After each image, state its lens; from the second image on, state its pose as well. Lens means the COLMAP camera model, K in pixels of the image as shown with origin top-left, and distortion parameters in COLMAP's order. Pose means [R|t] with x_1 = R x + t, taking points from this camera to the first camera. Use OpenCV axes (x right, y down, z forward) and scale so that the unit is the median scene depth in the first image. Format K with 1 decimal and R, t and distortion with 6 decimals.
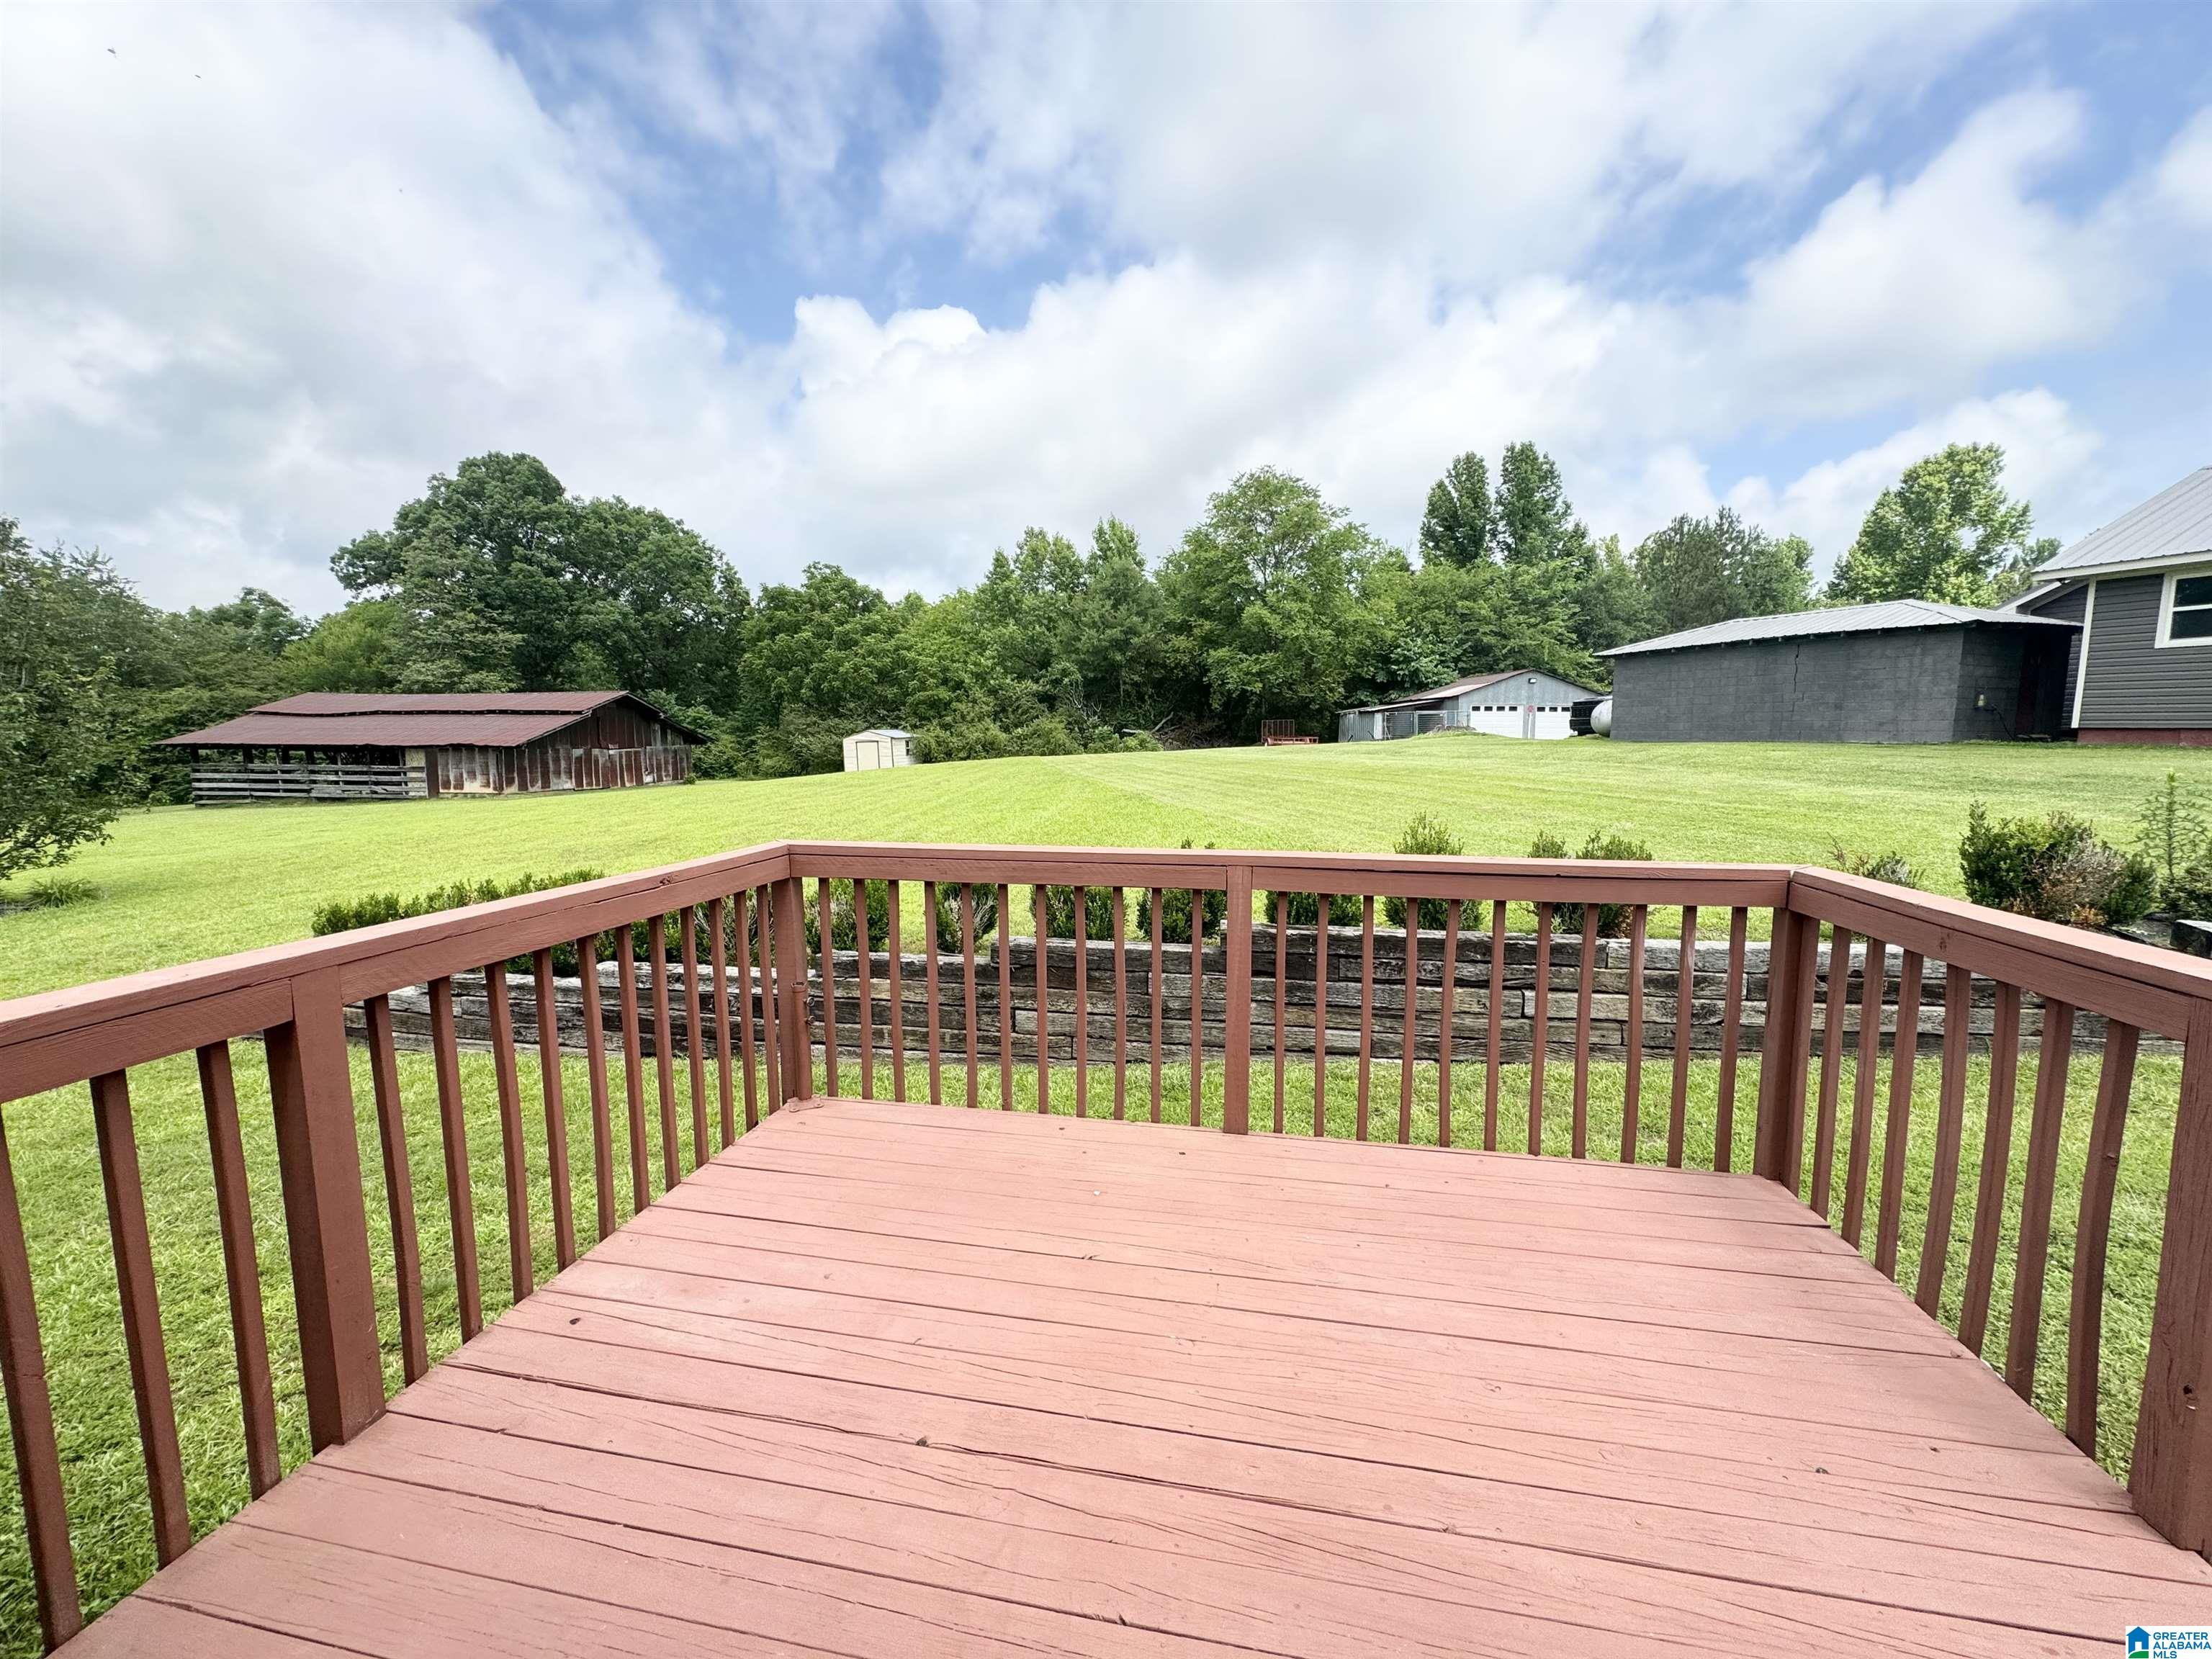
lens RADIAL K [[899.7, 0, 1106.0], [0, 899.7, 829.5], [0, 0, 1]] dist [0.000416, 0.000297]
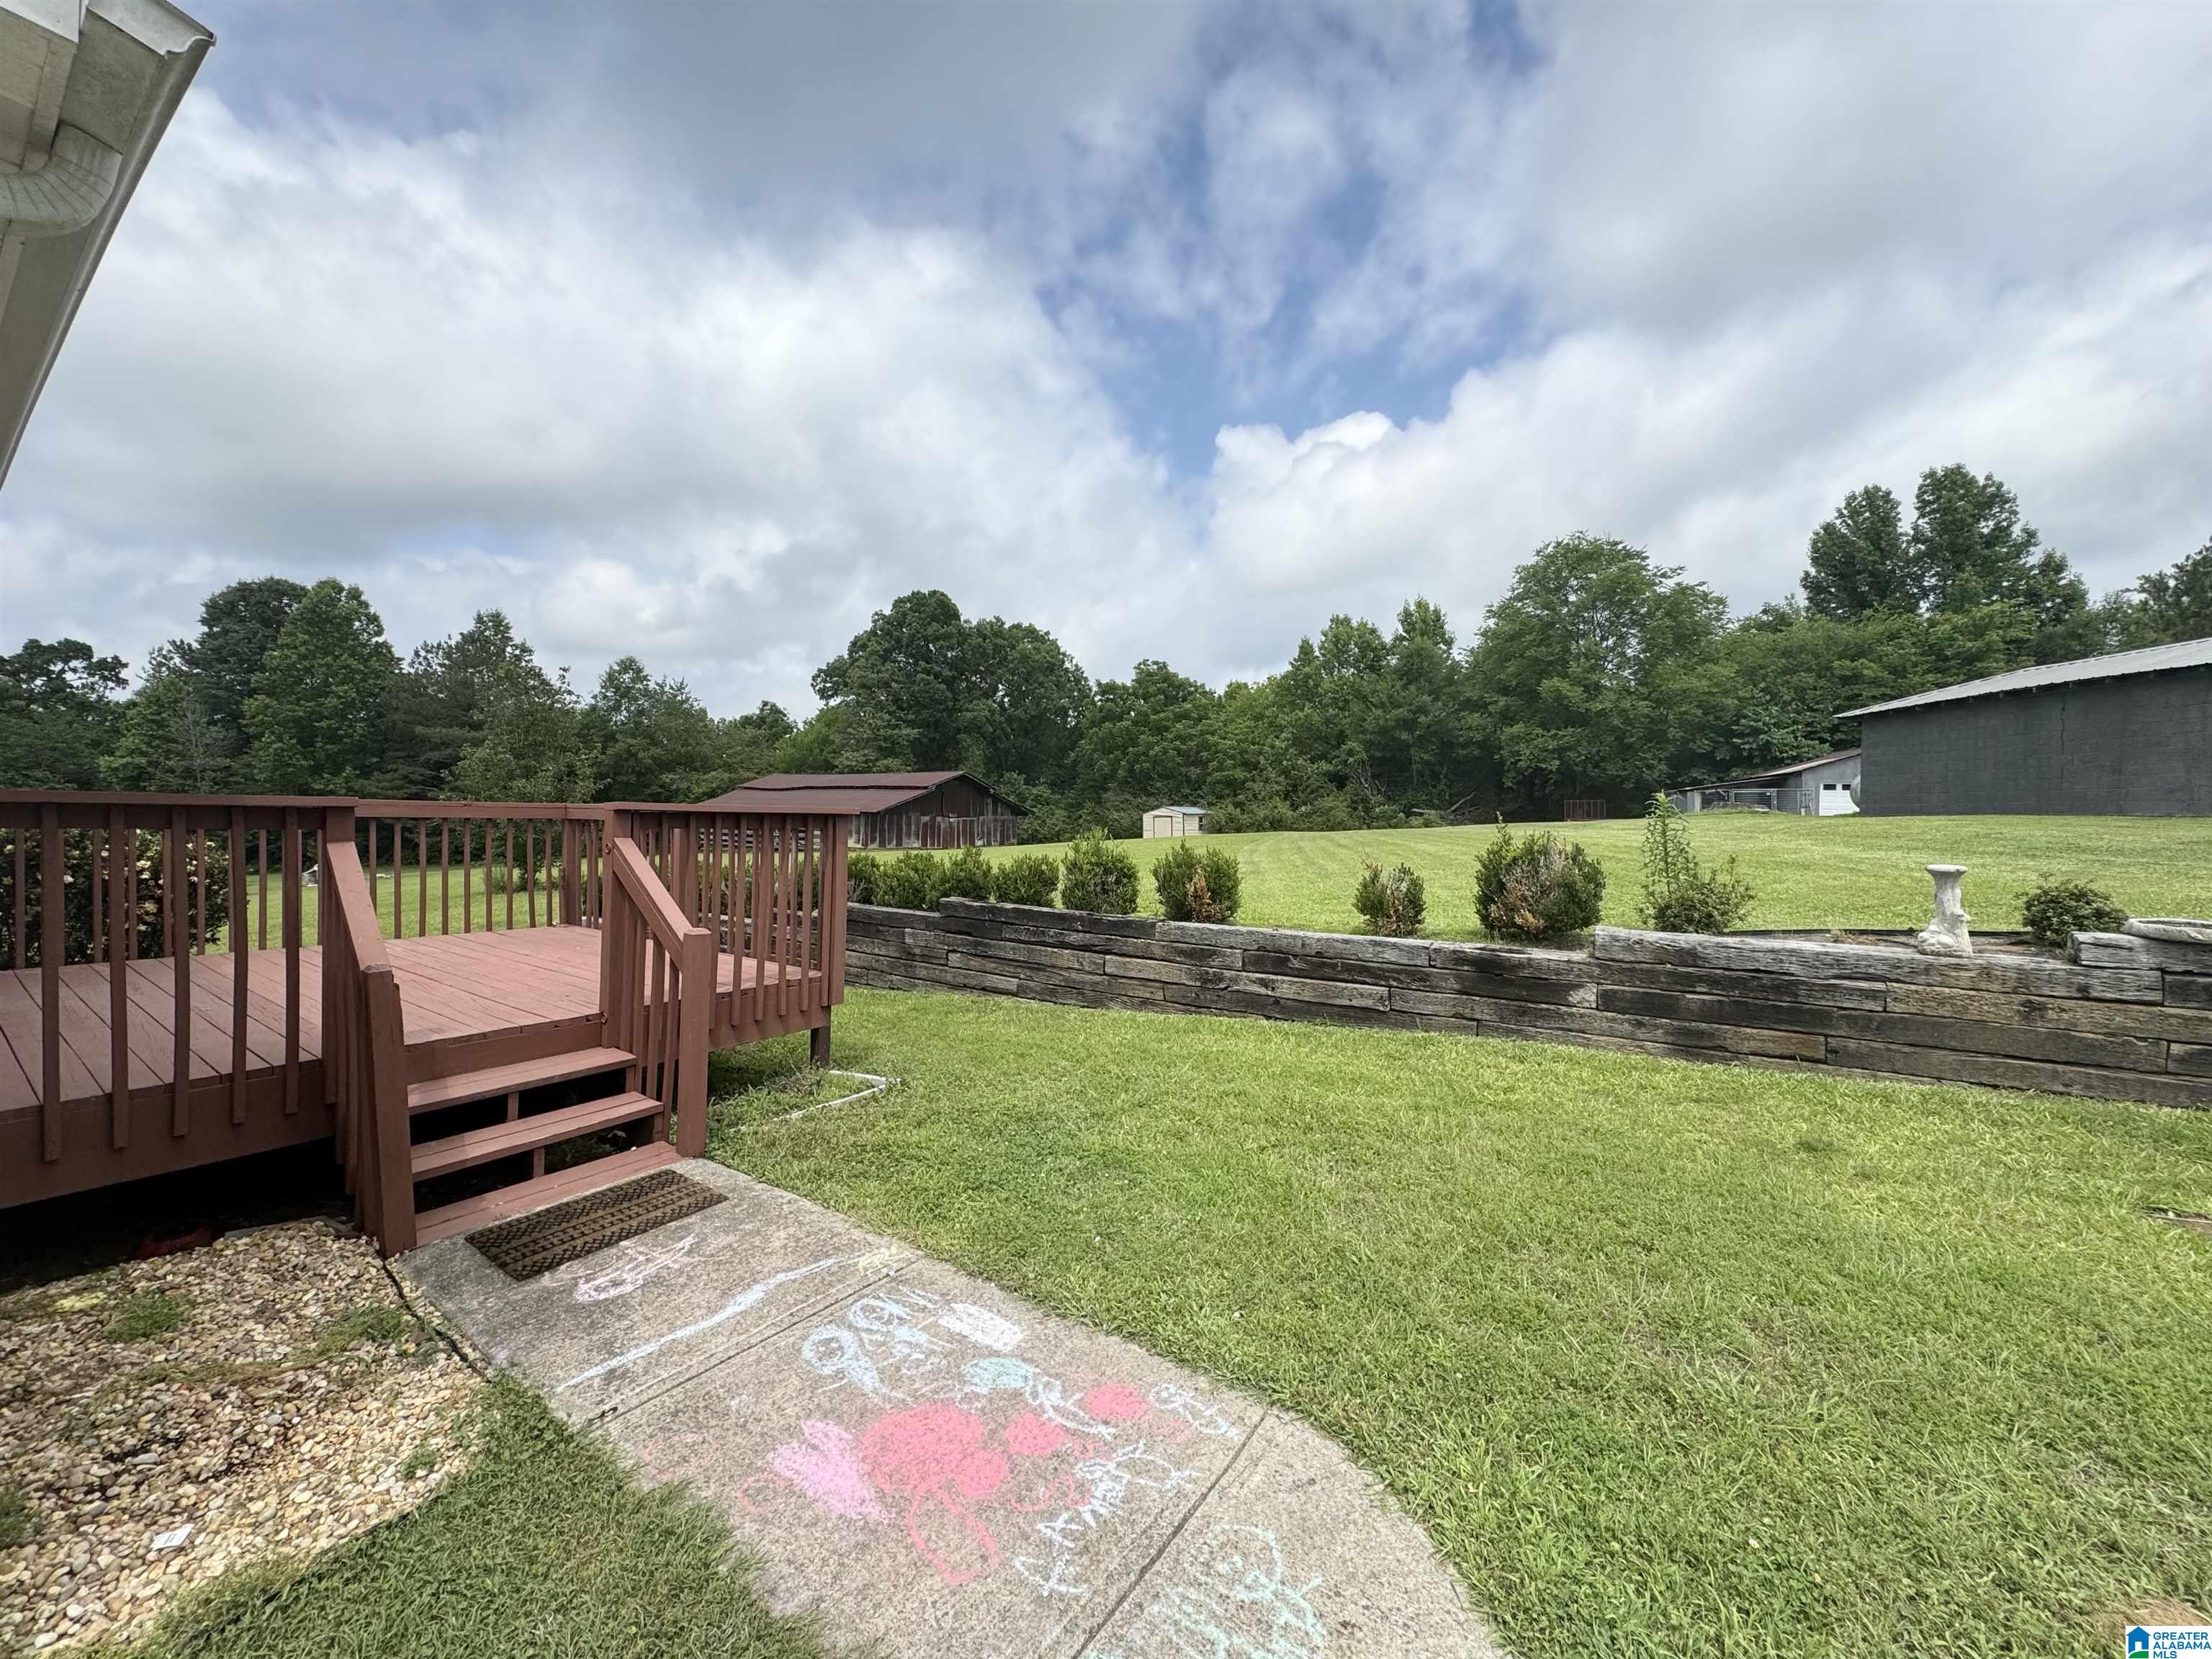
lens RADIAL K [[878.6, 0, 1106.0], [0, 878.6, 829.5], [0, 0, 1]] dist [-0.000029, 0.000148]
pose [[0.908924, 0.022777, -0.416338, 0.110284], [-0.061928, 0.994807, -0.080774, 0.008043], [0.412337, 0.099201, 0.905615, 0.001408]]
